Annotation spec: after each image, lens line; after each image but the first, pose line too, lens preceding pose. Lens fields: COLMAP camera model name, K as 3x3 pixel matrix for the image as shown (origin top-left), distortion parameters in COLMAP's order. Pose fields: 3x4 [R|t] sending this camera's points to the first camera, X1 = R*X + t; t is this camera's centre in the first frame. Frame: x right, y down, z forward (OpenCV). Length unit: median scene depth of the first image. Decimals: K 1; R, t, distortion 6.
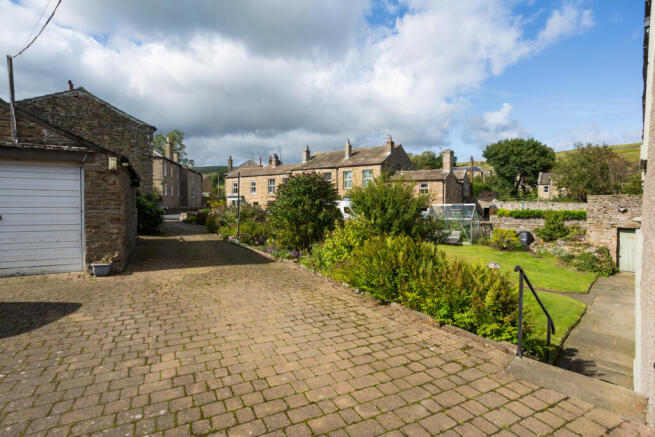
lens RADIAL K [[366.1, 0, 327.5], [0, 366.1, 218.5], [0, 0, 1]] dist [-0.003696, 0.042002]
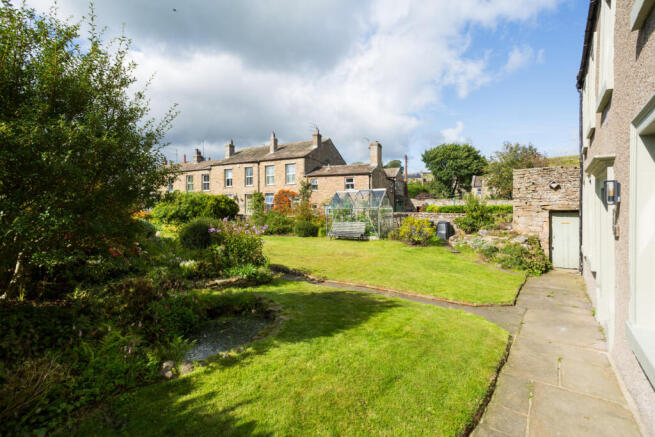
lens RADIAL K [[366.1, 0, 327.5], [0, 366.1, 218.5], [0, 0, 1]] dist [-0.003696, 0.042002]
pose [[0.990471, -0.005933, 0.137592, 0.168695], [0.008297, 0.999828, -0.016614, 0.036828], [-0.137469, 0.017597, 0.990350, 0.234599]]
